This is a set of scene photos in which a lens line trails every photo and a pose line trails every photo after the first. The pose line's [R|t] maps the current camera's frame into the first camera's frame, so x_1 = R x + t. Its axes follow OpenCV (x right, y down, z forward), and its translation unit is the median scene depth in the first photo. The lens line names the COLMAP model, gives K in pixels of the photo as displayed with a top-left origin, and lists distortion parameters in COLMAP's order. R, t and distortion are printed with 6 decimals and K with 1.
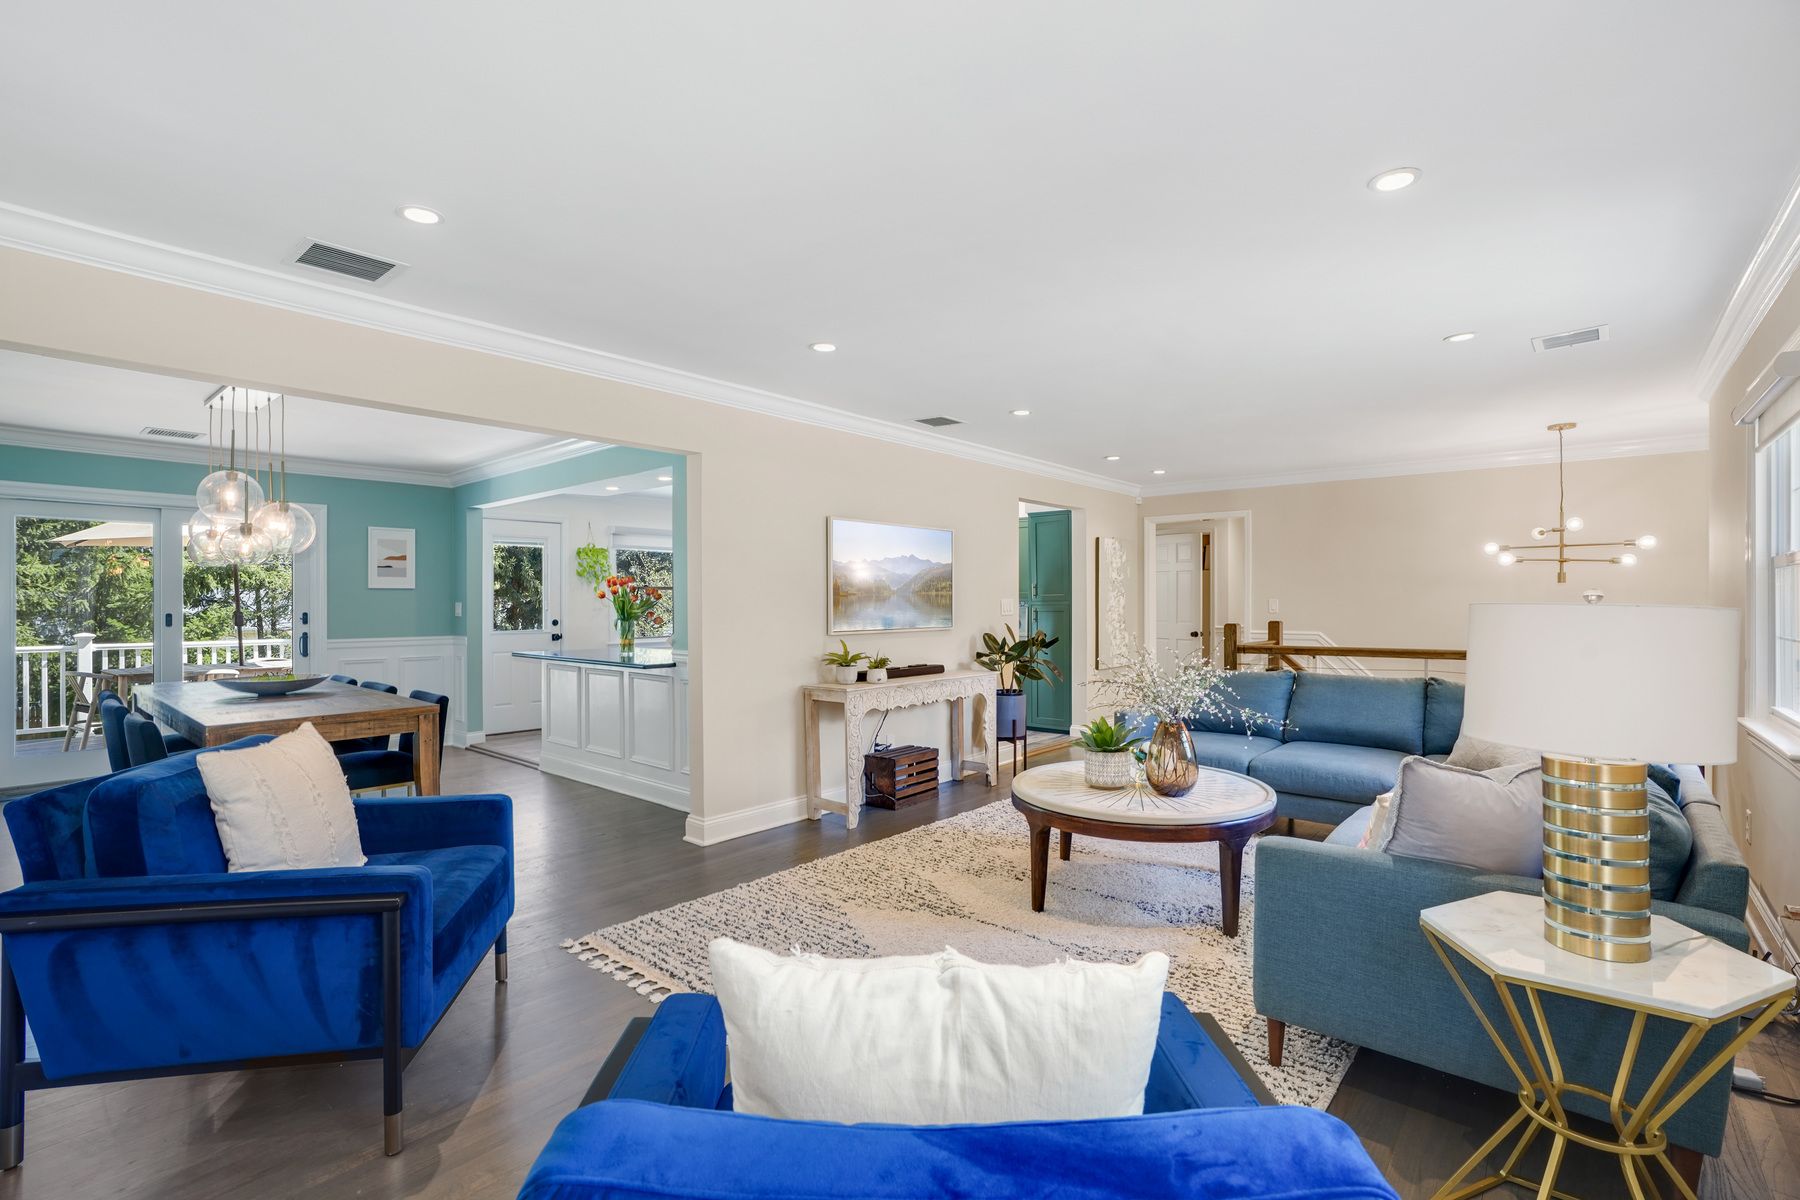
lens RADIAL K [[822.8, 0, 890.8], [0, 822.8, 605.2], [0, 0, 1]] dist [-0.064148, 0.030053]
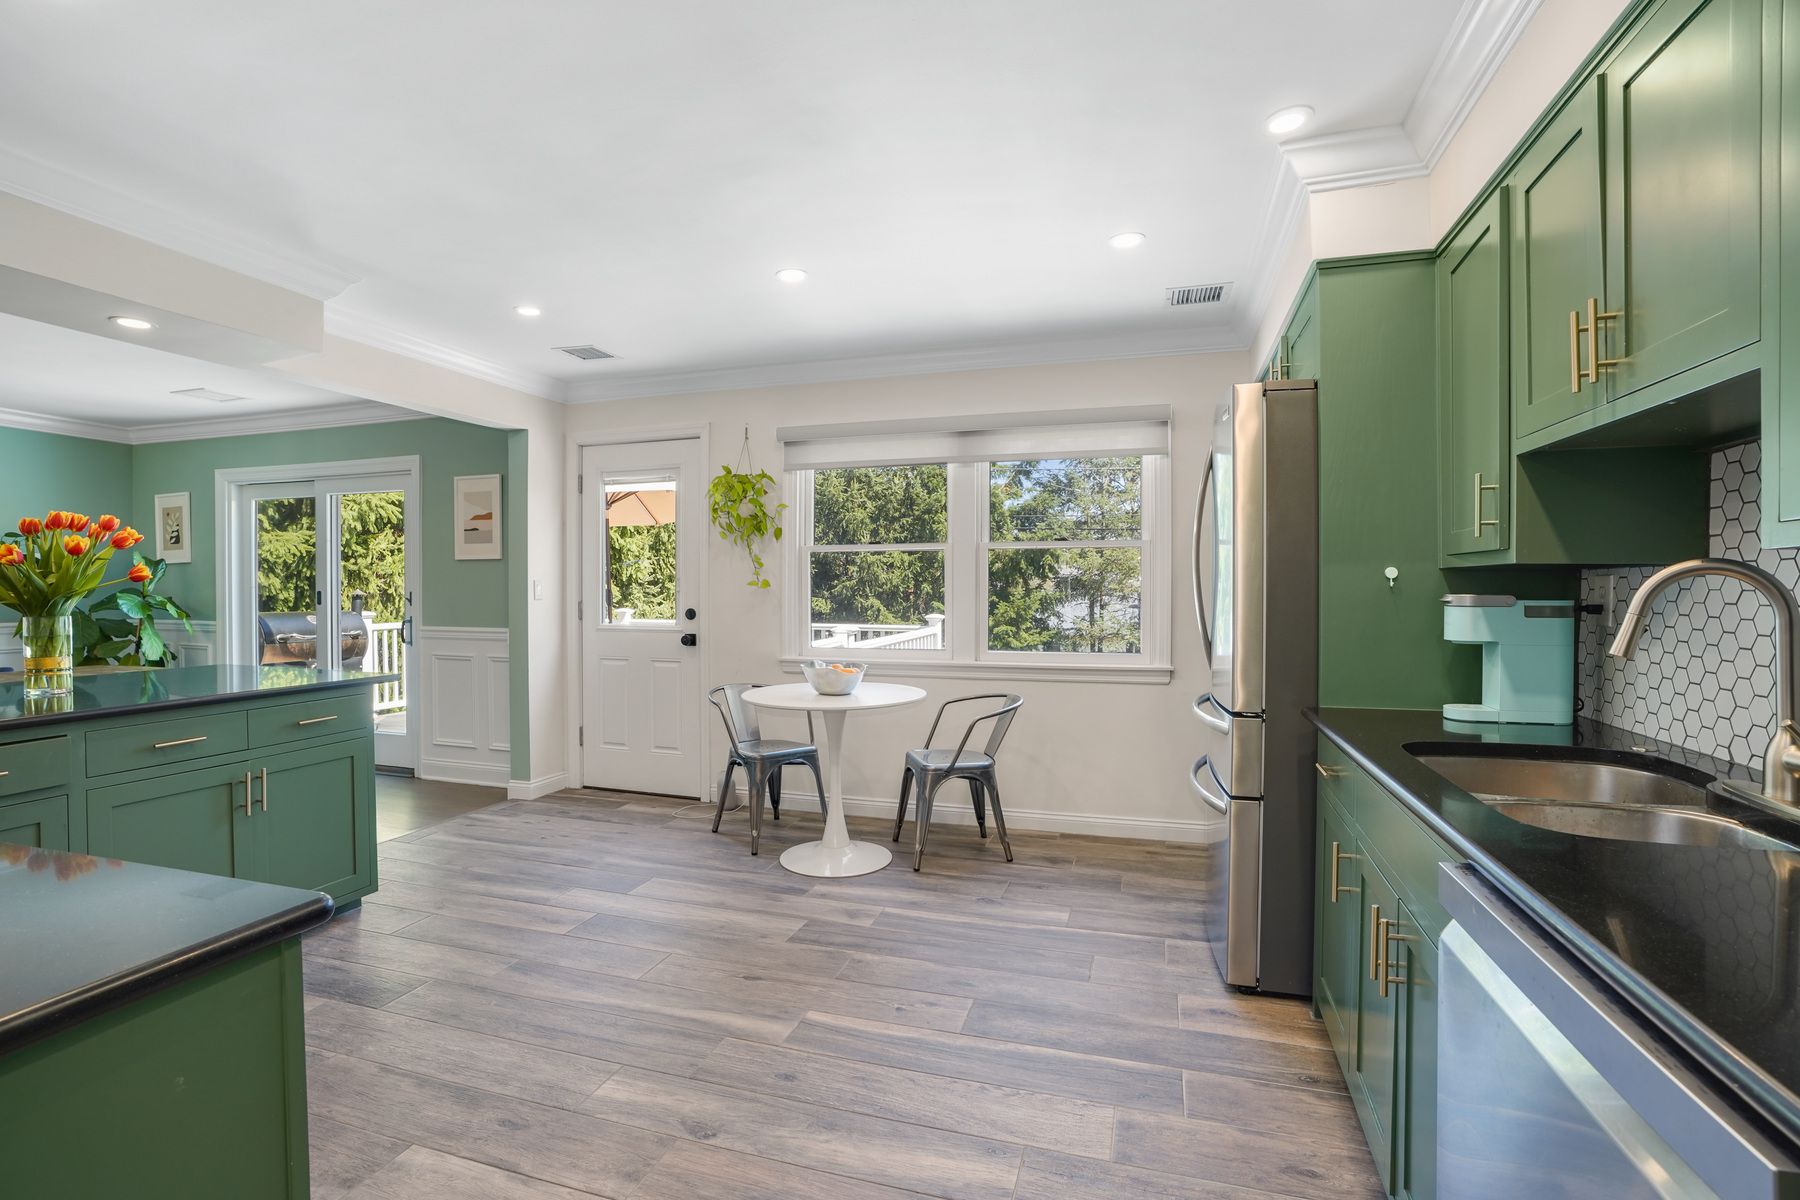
lens RADIAL K [[841.1, 0, 888.8], [0, 841.1, 596.8], [0, 0, 1]] dist [-0.074446, 0.029857]
pose [[0.391368, 0.014008, -0.920128, 0.272462], [-0.003666, 0.999900, 0.013663, 0.001685], [0.920227, -0.001974, 0.391380, 1.388931]]
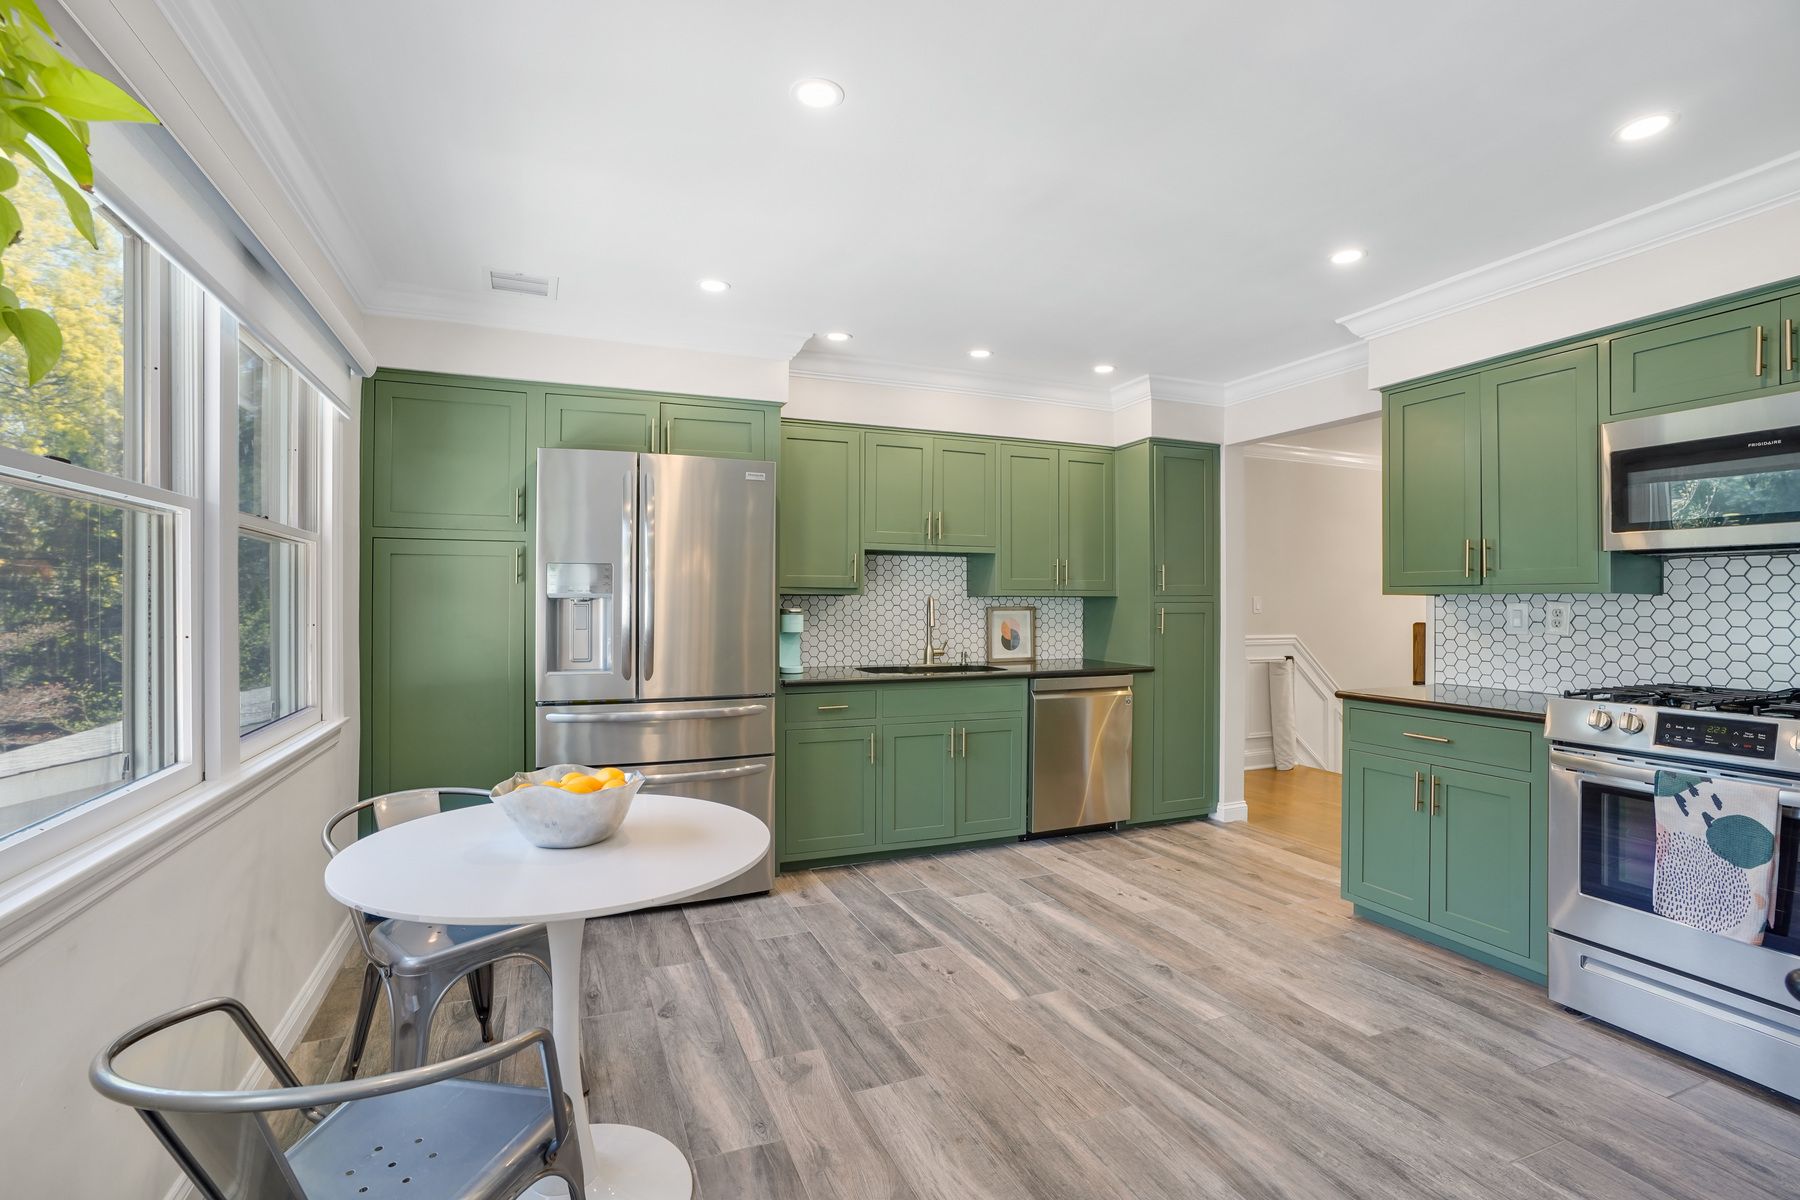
lens RADIAL K [[821.7, 0, 885.3], [0, 821.7, 598.6], [0, 0, 1]] dist [-0.063716, 0.030658]
pose [[0.454361, 0.007682, 0.890785, -0.606512], [0.001087, 0.999957, -0.009178, 0.002696], [-0.890817, 0.005138, 0.454333, 1.374320]]
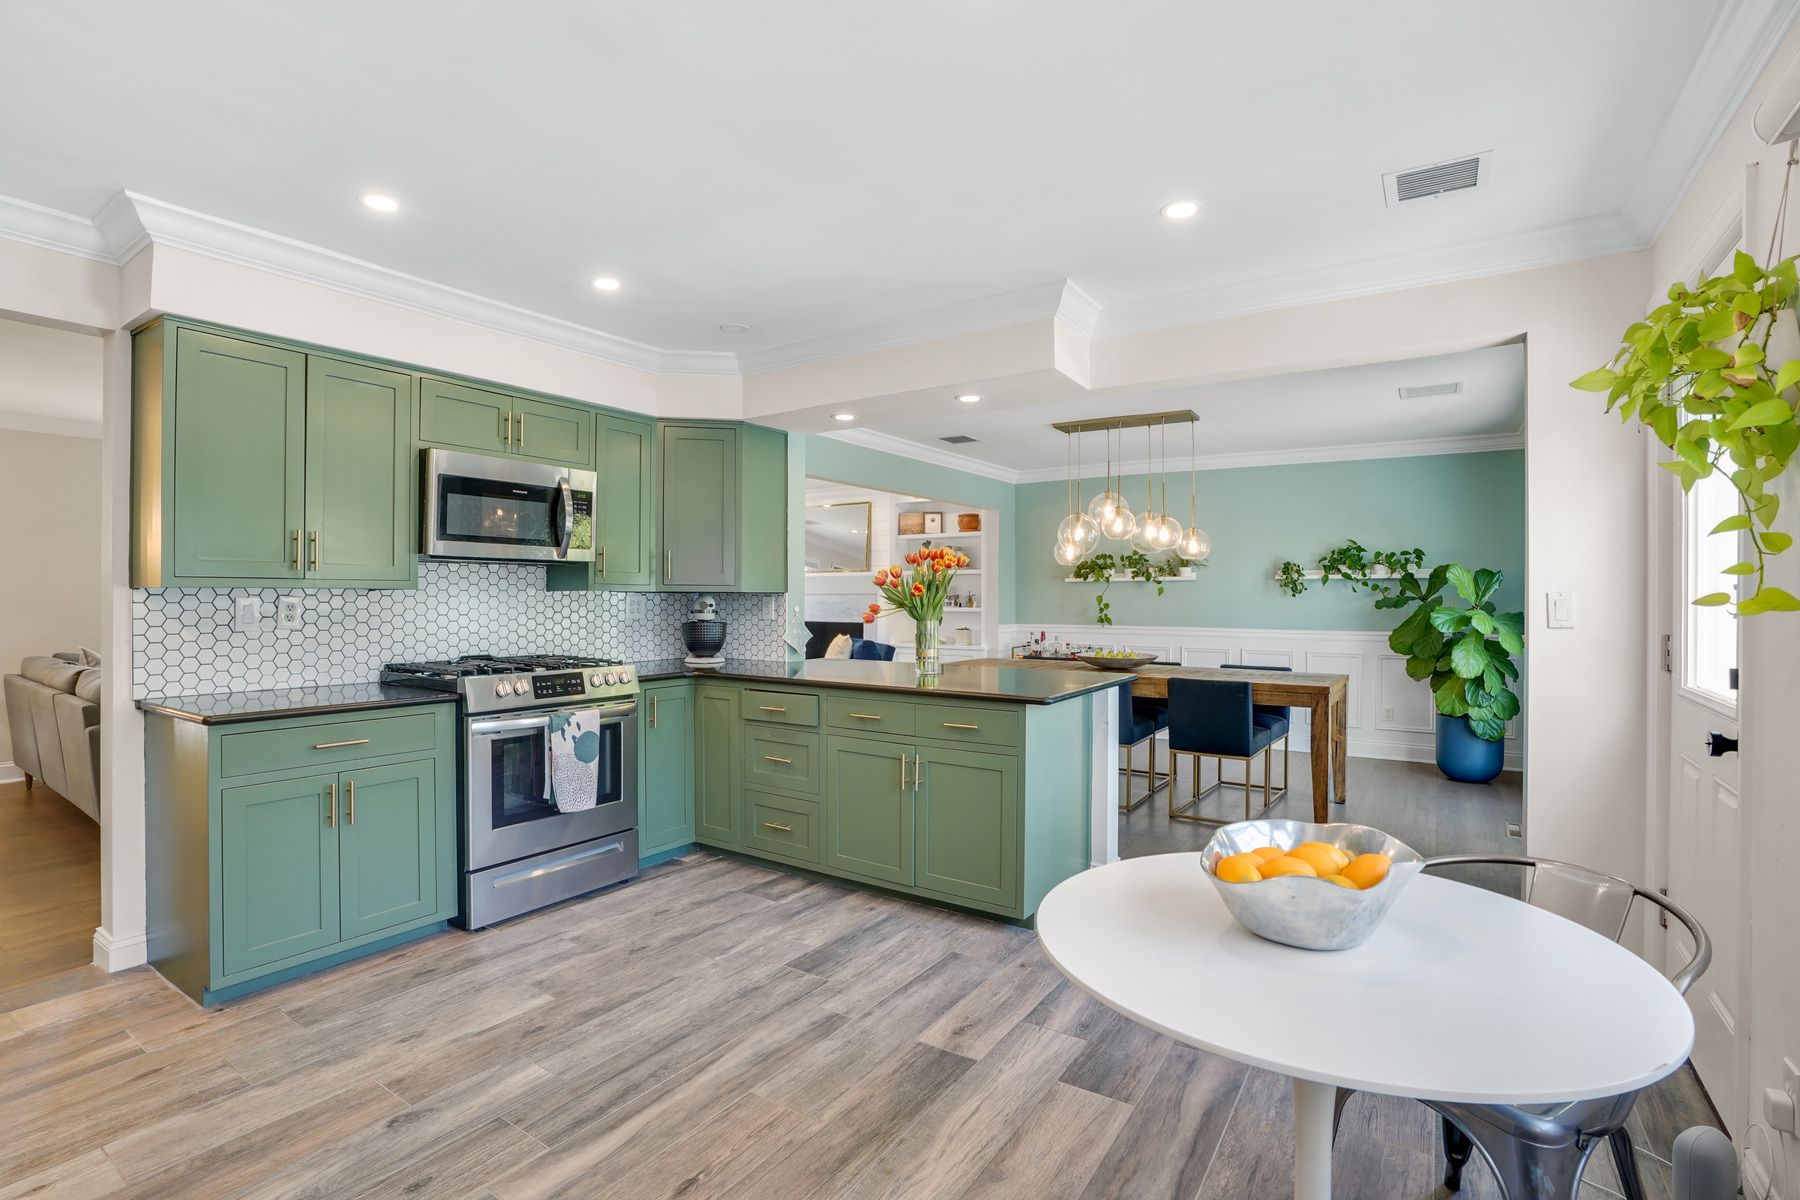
lens RADIAL K [[841.1, 0, 888.8], [0, 841.1, 596.8], [0, 0, 1]] dist [-0.074446, 0.029857]
pose [[-0.993466, -0.000018, -0.114131, -0.245218], [-0.000670, 0.999984, 0.005675, -0.002817], [0.114129, 0.005715, -0.993449, 1.831529]]
